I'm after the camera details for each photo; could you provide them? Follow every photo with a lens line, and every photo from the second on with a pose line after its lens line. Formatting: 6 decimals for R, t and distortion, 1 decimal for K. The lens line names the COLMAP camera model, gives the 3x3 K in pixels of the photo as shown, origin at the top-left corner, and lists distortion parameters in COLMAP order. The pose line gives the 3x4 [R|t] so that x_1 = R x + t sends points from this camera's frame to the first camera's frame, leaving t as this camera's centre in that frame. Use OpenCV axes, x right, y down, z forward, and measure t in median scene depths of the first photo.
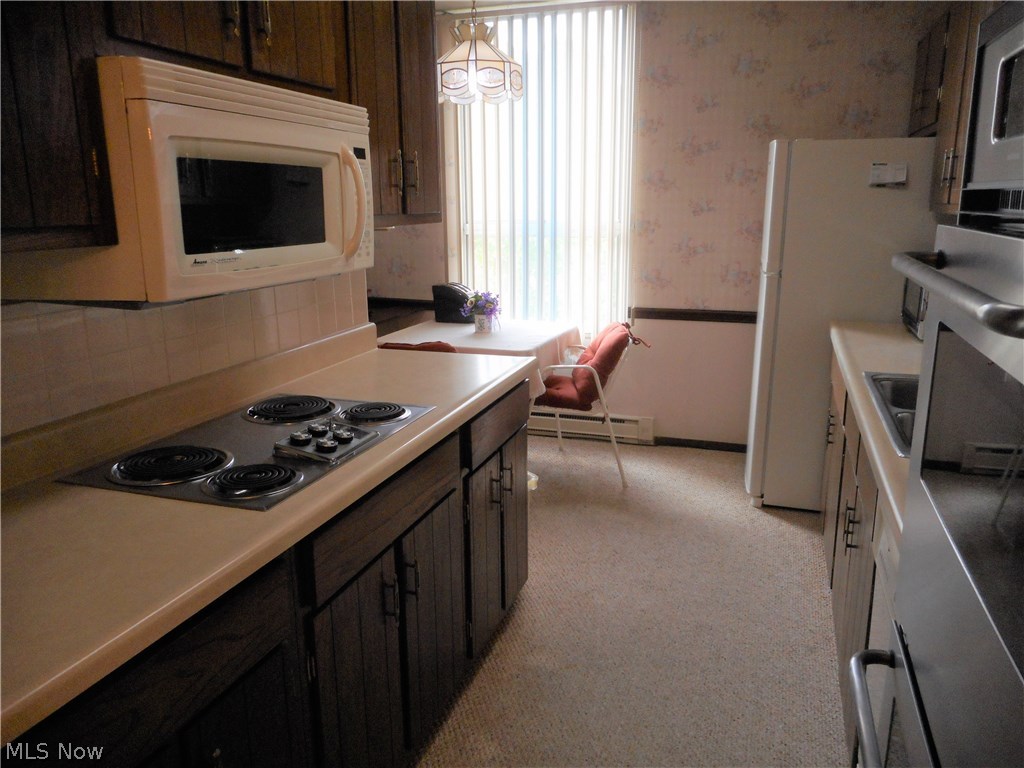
lens RADIAL K [[768.7, 0, 505.1], [0, 768.7, 380.1], [0, 0, 1]] dist [-0.007199, 0.003614]
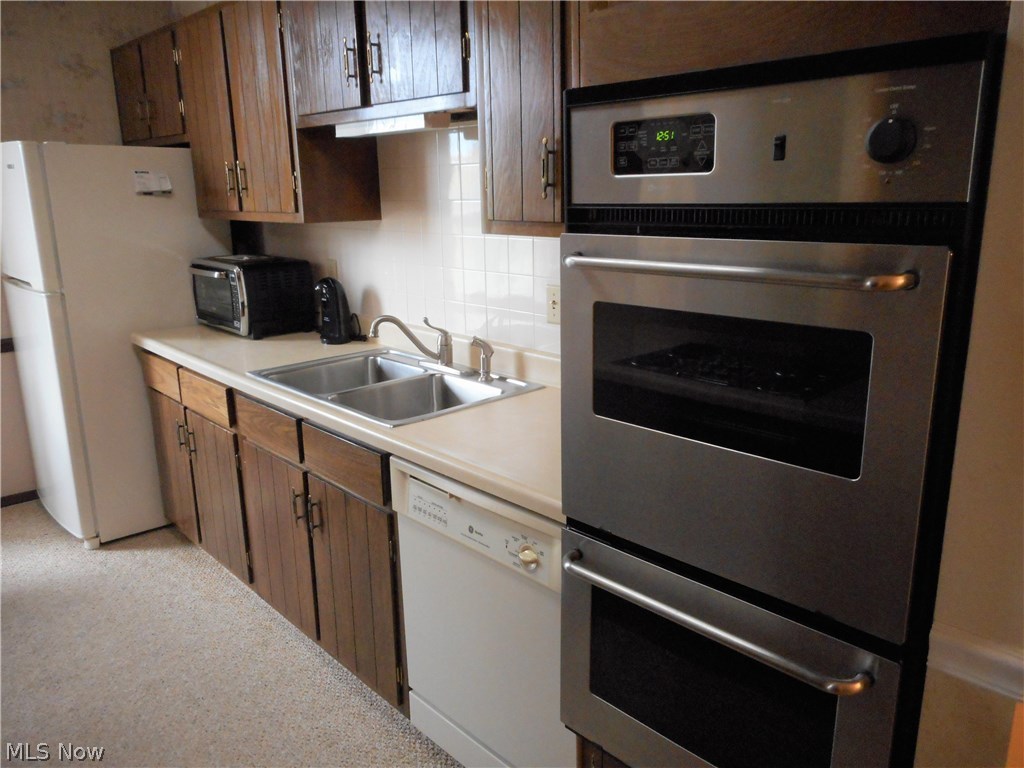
lens RADIAL K [[768.7, 0, 506.1], [0, 768.7, 384.0], [0, 0, 1]] dist [-0.007199, 0.003614]
pose [[0.458095, -0.206826, 0.864507, -0.196870], [0.206245, 0.970744, 0.122955, -0.035165], [-0.864646, 0.121975, 0.487350, 0.123814]]
